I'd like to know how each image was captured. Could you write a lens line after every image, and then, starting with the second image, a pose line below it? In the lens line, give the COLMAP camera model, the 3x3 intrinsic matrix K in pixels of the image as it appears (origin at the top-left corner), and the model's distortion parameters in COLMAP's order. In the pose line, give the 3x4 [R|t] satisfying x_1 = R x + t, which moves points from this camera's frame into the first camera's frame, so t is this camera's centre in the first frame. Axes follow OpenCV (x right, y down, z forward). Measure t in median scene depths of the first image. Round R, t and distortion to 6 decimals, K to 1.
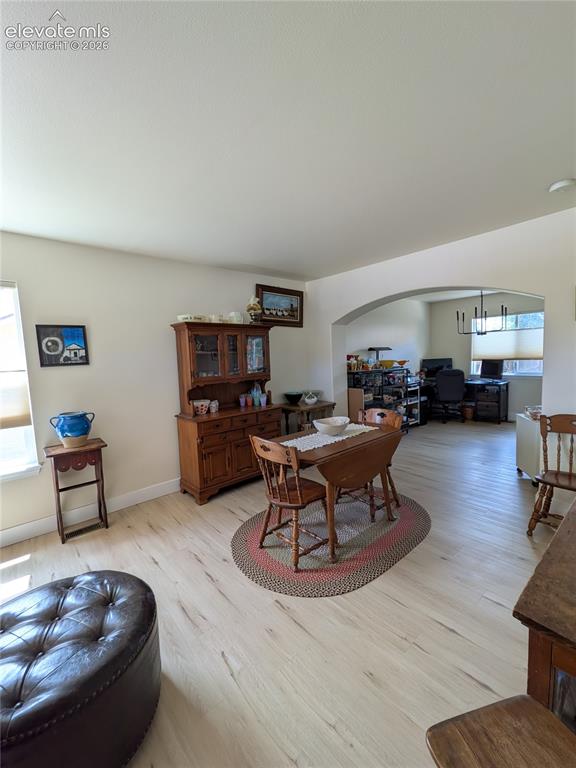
lens RADIAL K [[322.0, 0, 283.2], [0, 322.0, 382.3], [0, 0, 1]] dist [0.000125, -0.000012]
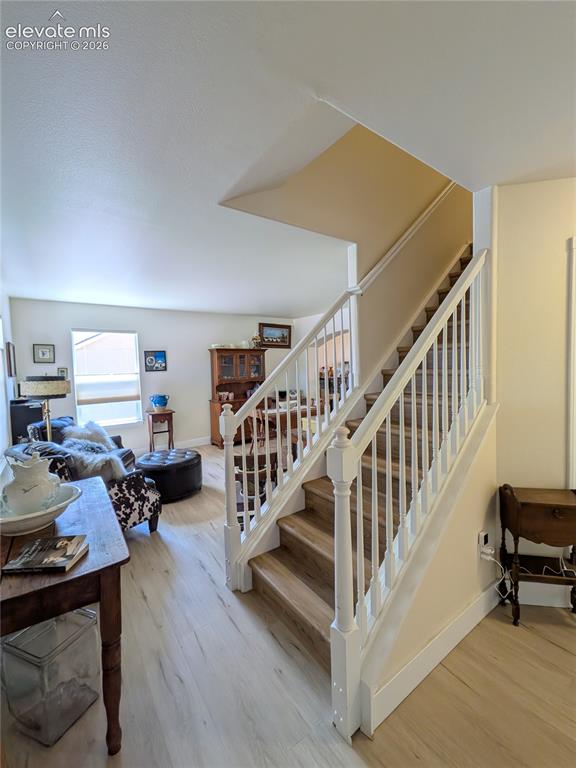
lens RADIAL K [[322.0, 0, 283.2], [0, 322.0, 382.3], [0, 0, 1]] dist [0.000125, -0.000012]
pose [[0.995401, 0.017806, -0.094127, 0.238386], [-0.020189, 0.999498, -0.024420, 0.040469], [0.093645, 0.026208, 0.995261, -0.736257]]
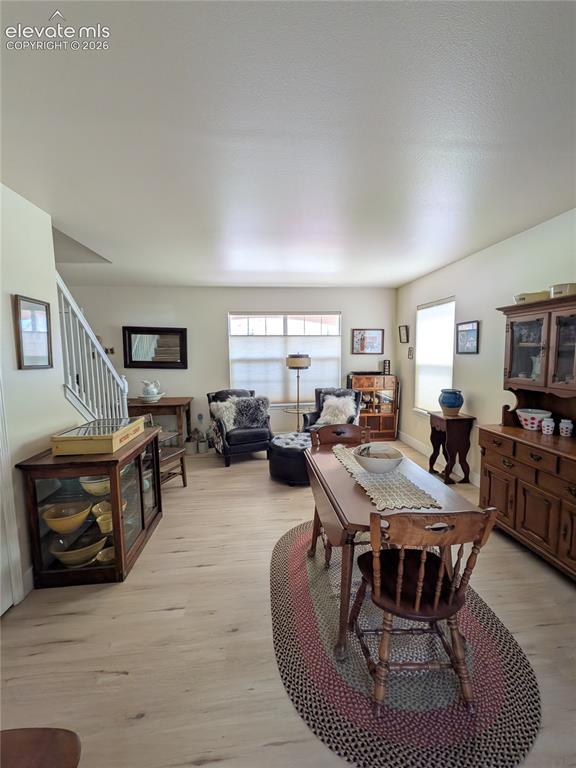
lens RADIAL K [[322.0, 0, 283.2], [0, 322.0, 382.3], [0, 0, 1]] dist [0.000125, -0.000012]
pose [[-0.607566, 0.120116, -0.785134, 0.647631], [-0.034582, 0.983561, 0.177234, -0.116550], [0.793516, 0.134832, -0.593424, 0.982776]]
